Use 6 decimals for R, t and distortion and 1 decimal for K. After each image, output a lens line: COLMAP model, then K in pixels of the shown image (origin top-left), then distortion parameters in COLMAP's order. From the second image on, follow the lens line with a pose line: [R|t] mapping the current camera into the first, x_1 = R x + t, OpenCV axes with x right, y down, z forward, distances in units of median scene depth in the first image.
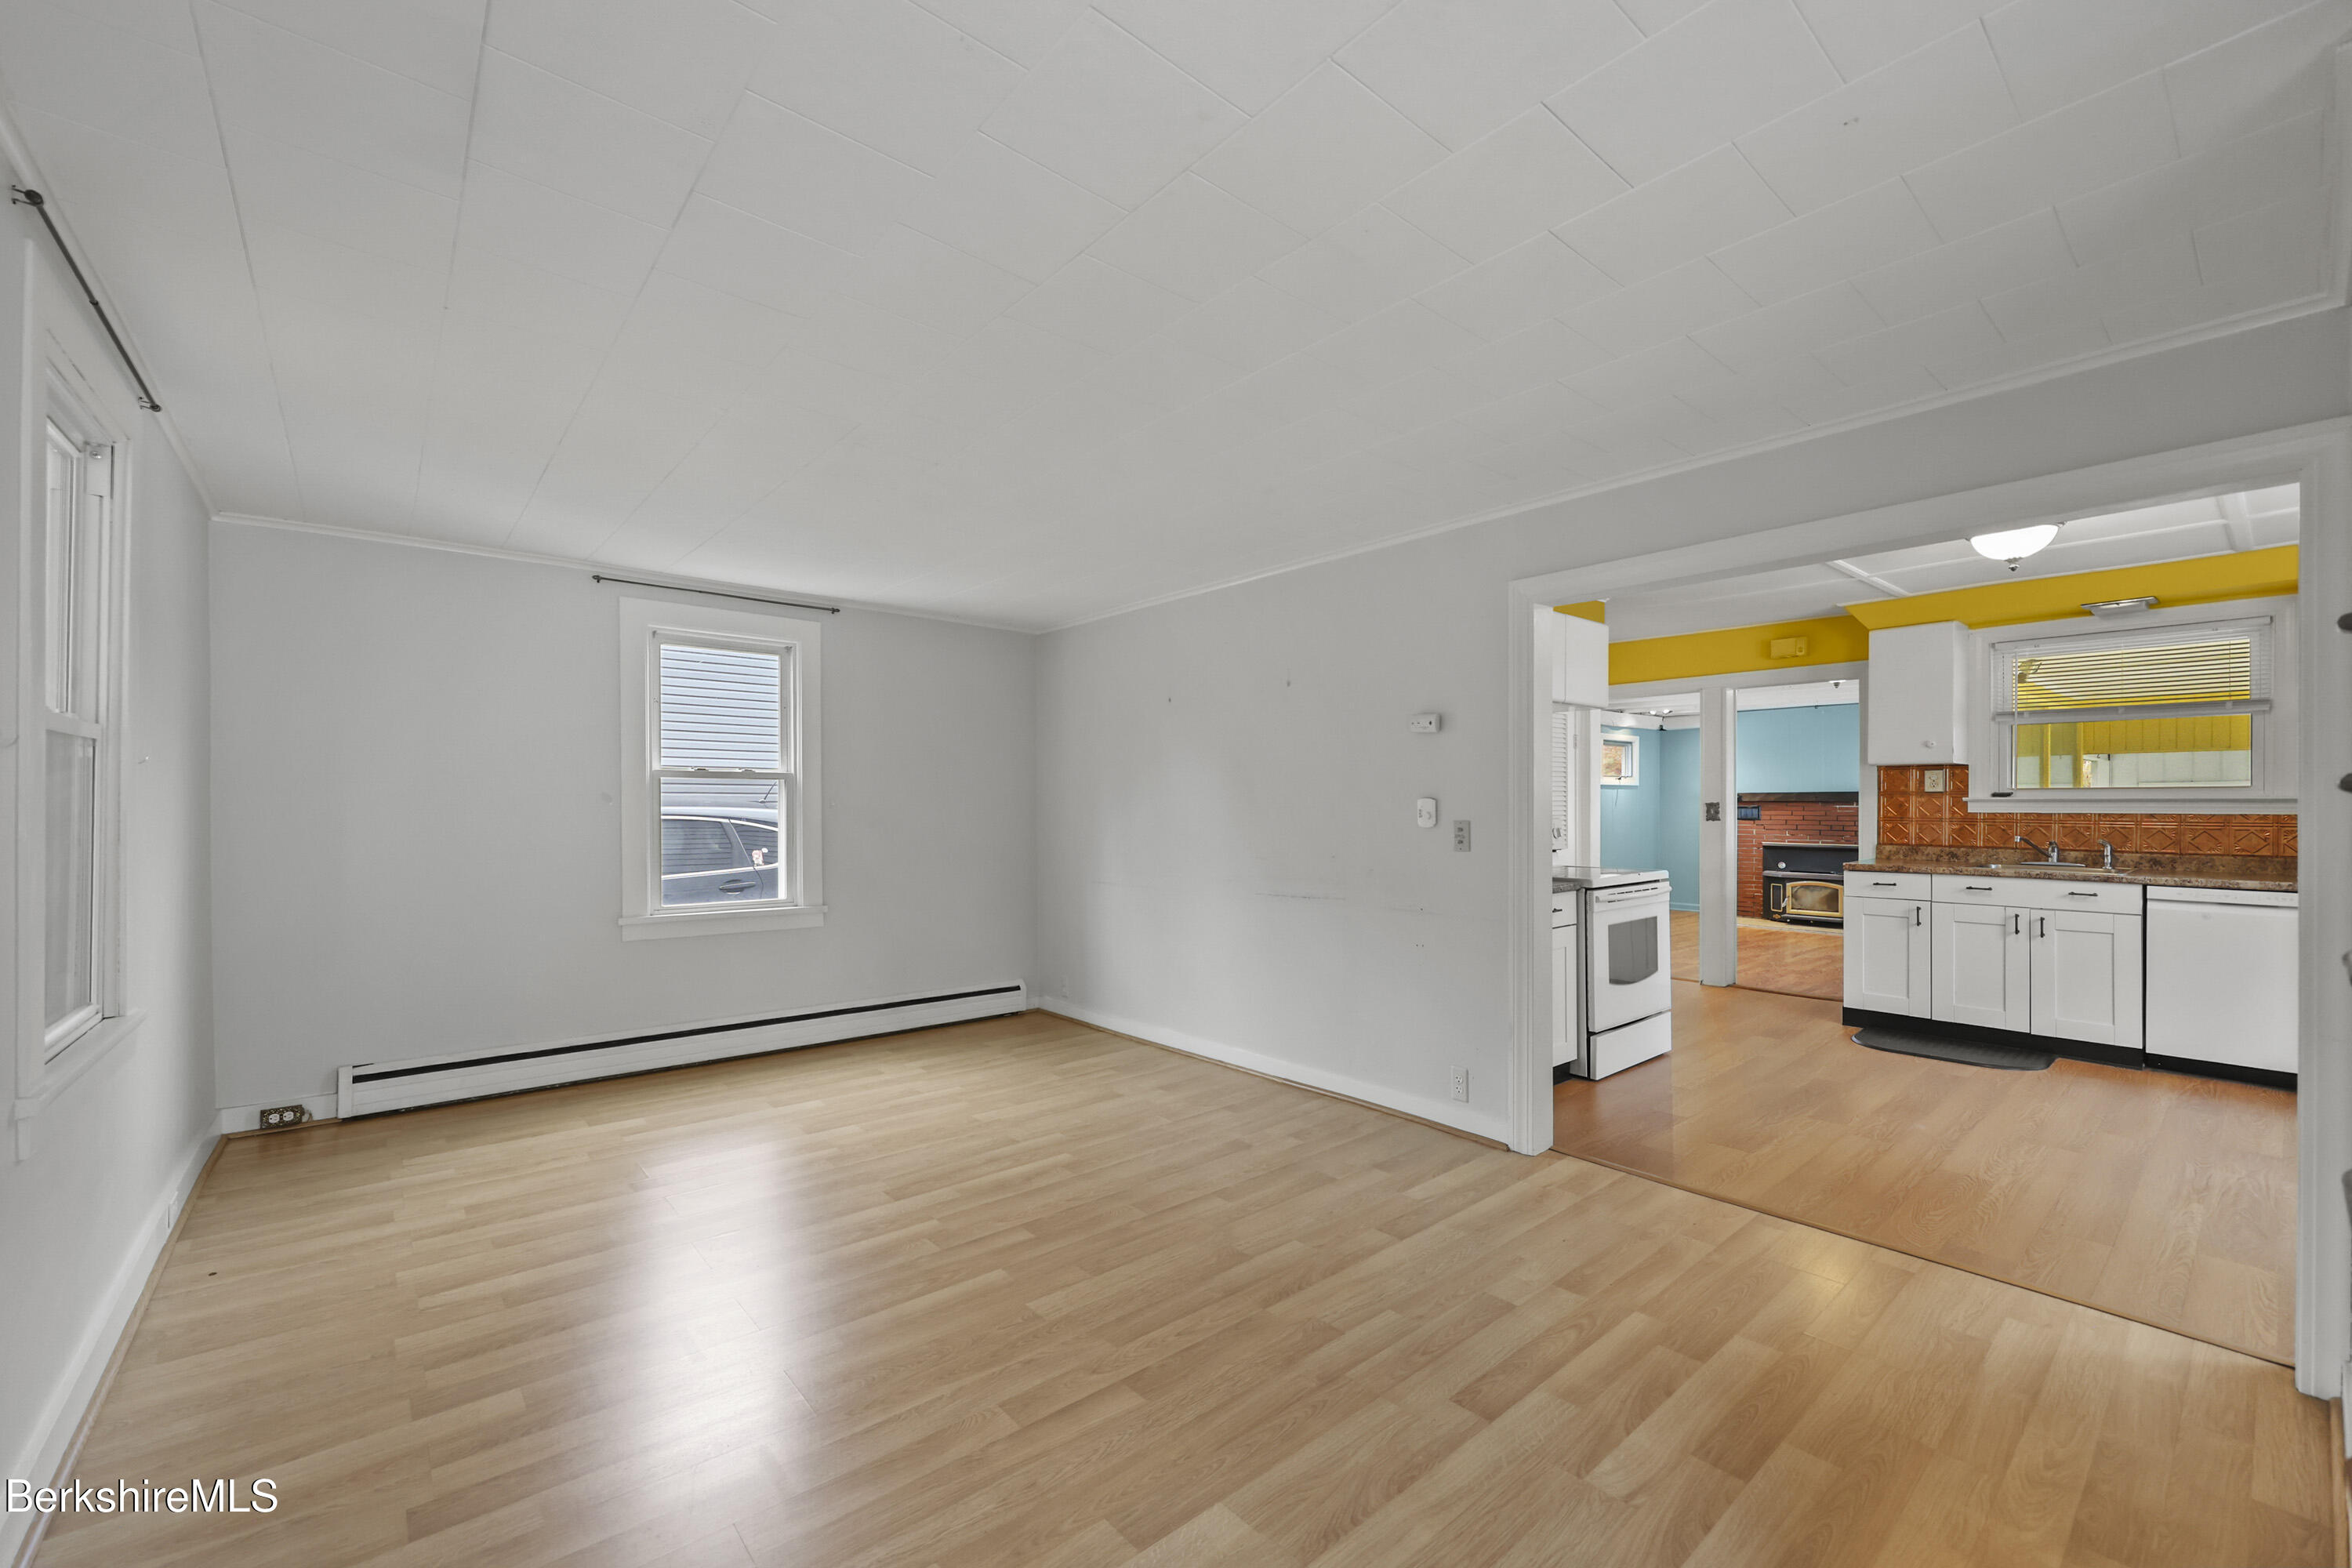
lens RADIAL K [[954.3, 0, 1173.5], [0, 954.3, 808.3], [0, 0, 1]] dist [0.000099, -0.000052]
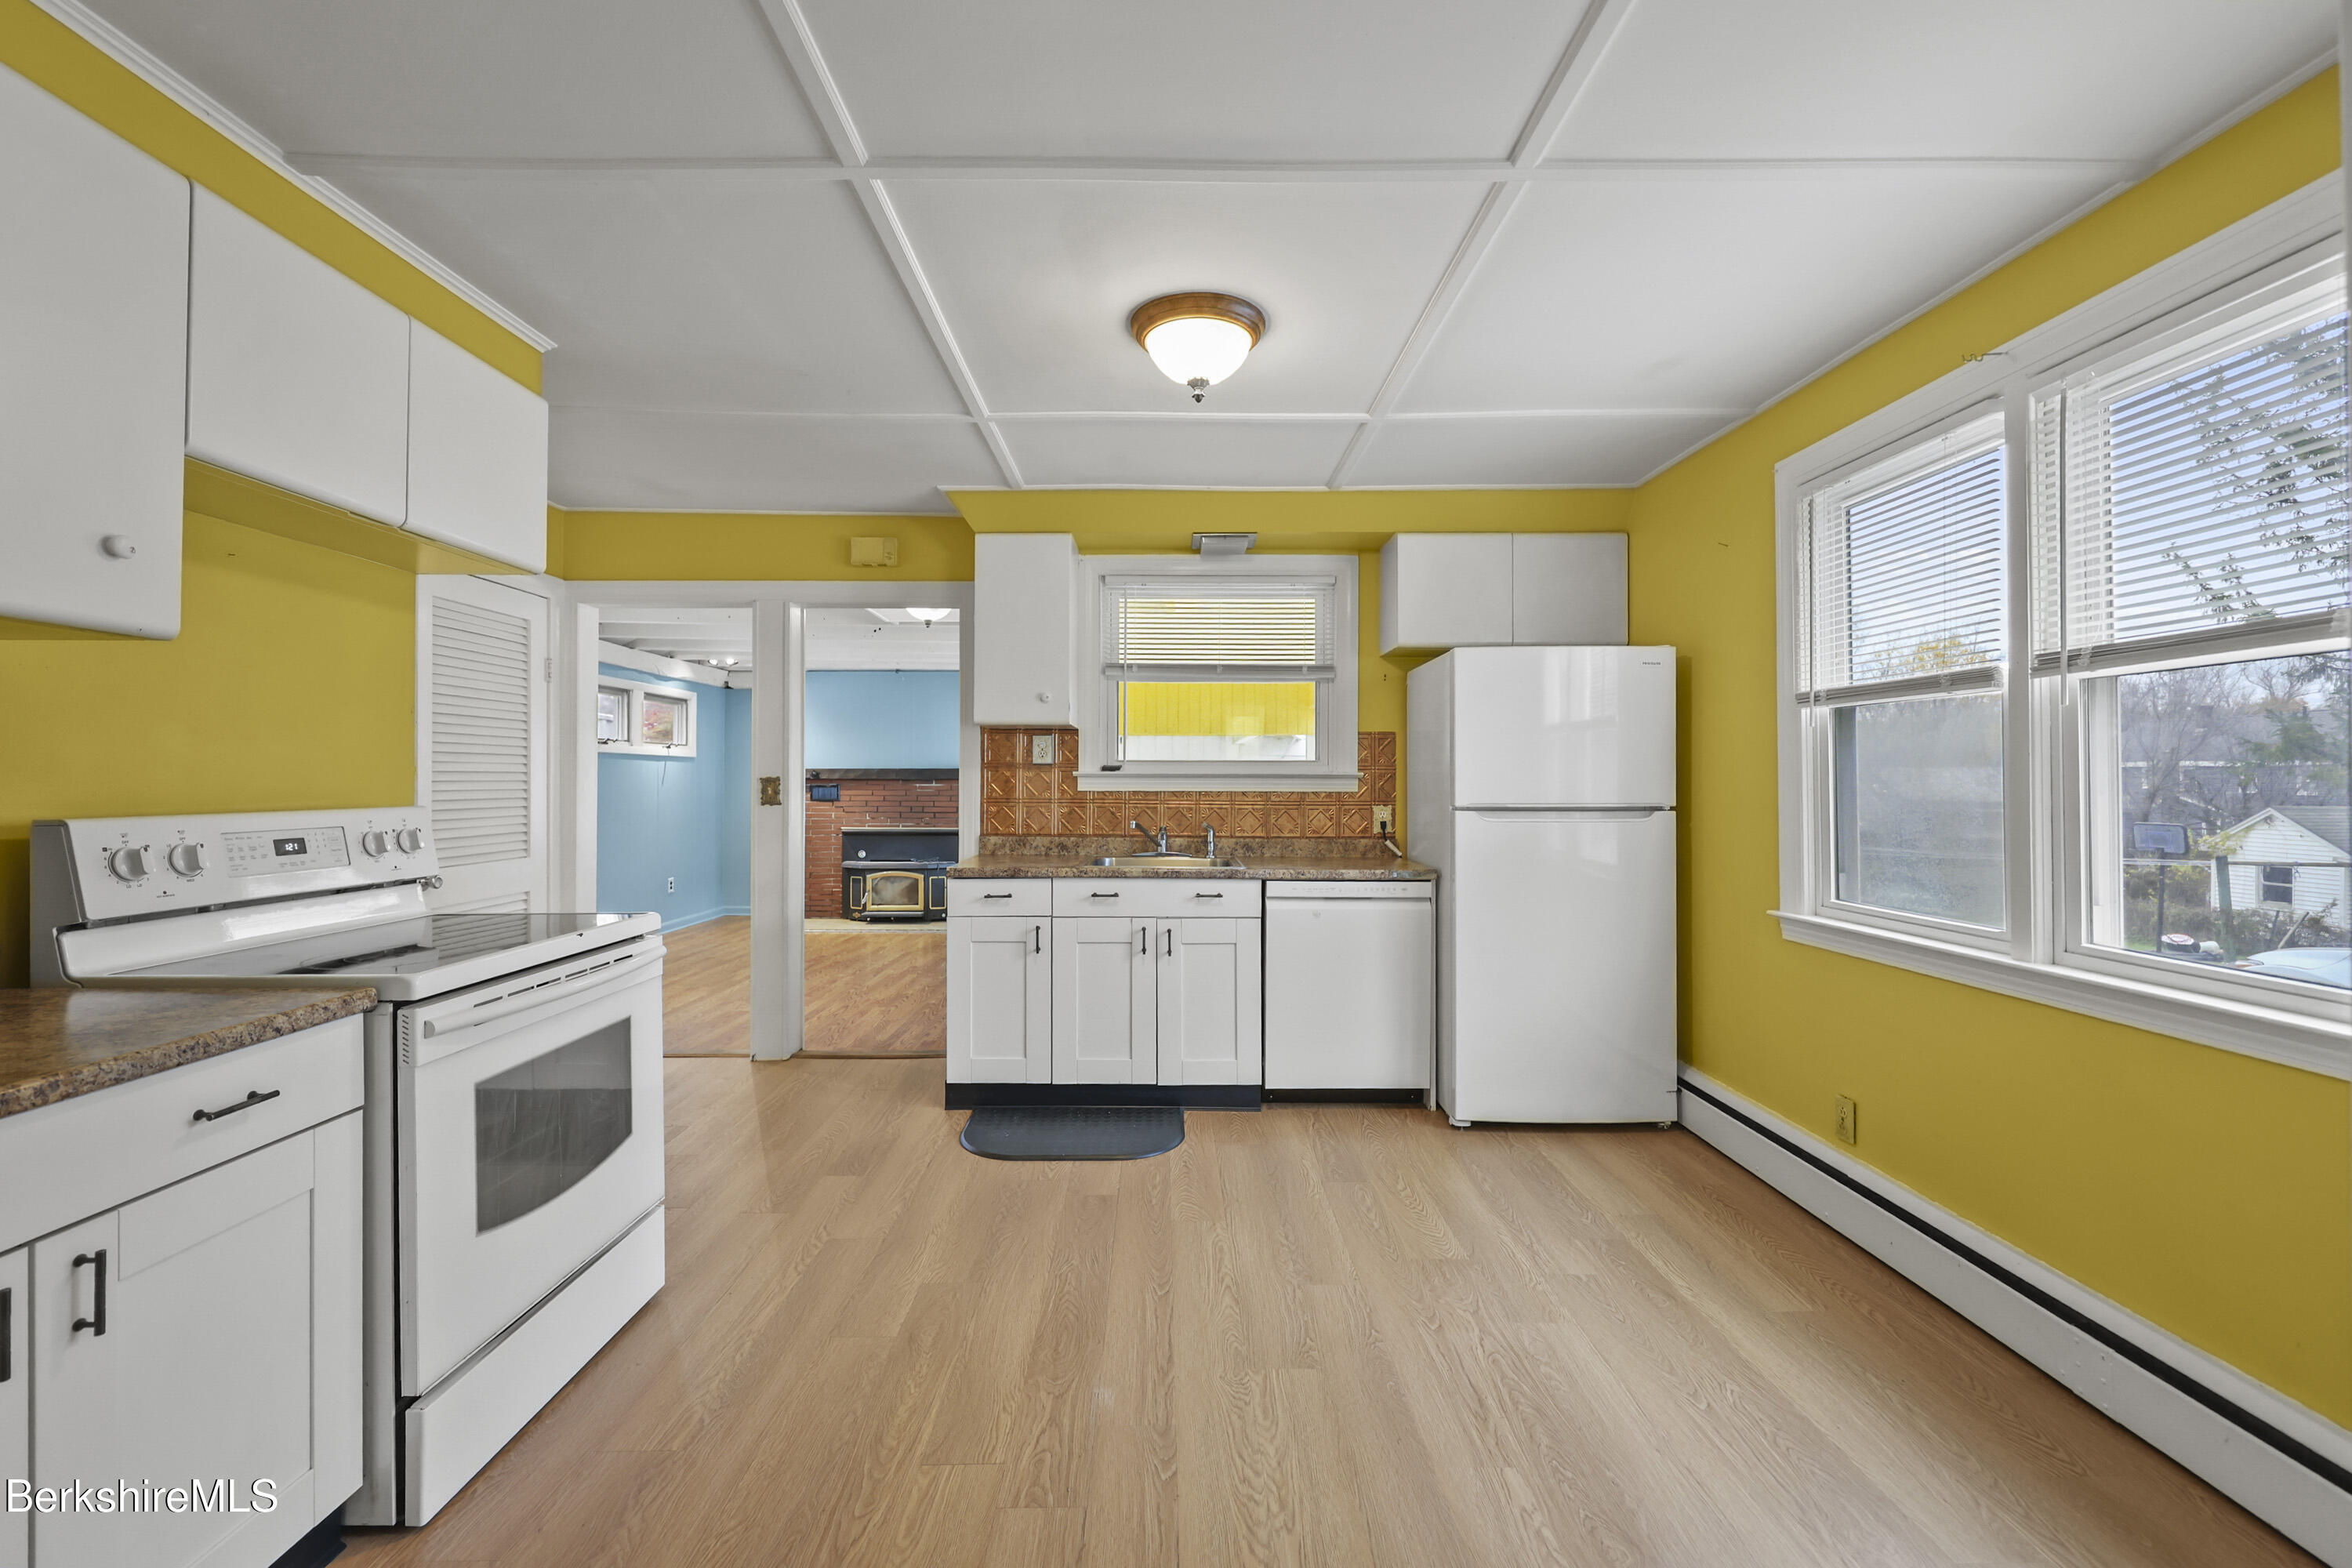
lens RADIAL K [[978.6, 0, 1169.6], [0, 978.6, 774.6], [0, 0, 1]] dist [-0.000340, 0.000017]
pose [[0.641671, 0.009302, 0.766924, 0.275547], [0.001644, 0.999907, -0.013503, 0.002030], [-0.766978, 0.009925, 0.641596, 0.439296]]
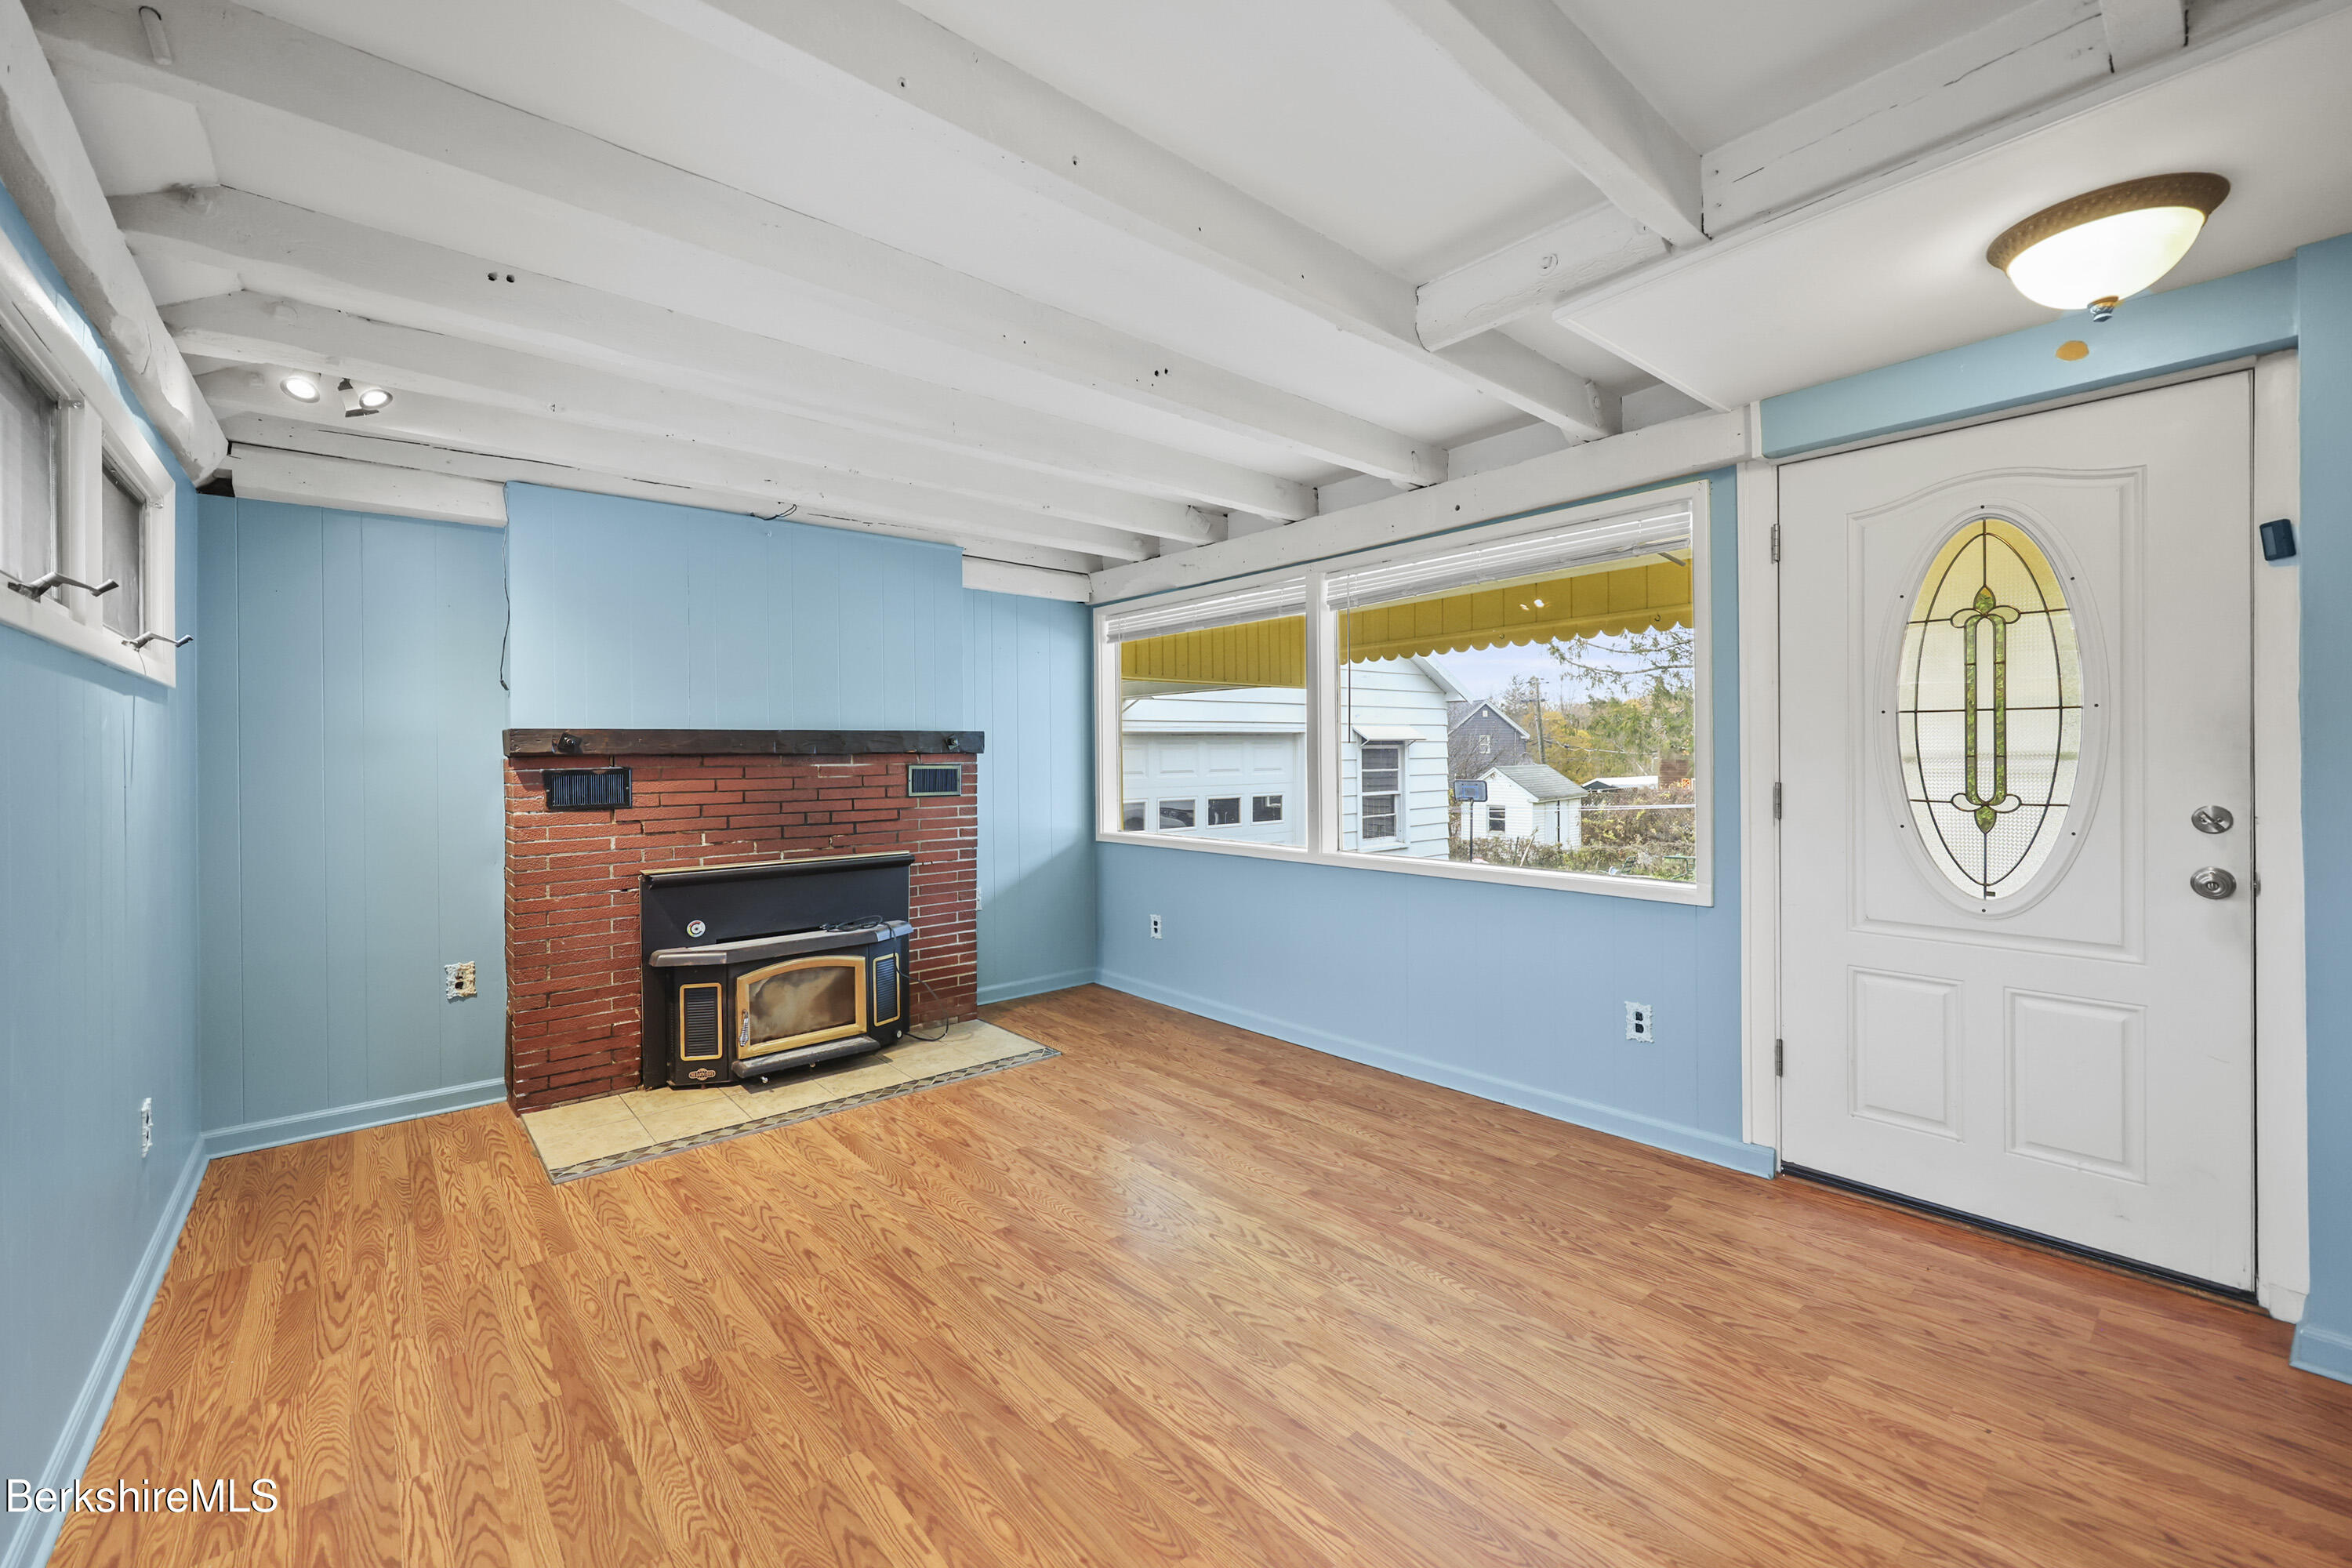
lens RADIAL K [[954.6, 0, 1181.7], [0, 954.6, 755.4], [0, 0, 1]] dist [-0.001352, -0.000056]
pose [[-0.011251, 0.002332, 0.999934, 0.519184], [0.016675, 0.999859, -0.002145, -0.005518], [-0.999798, 0.016650, -0.011289, 1.574492]]
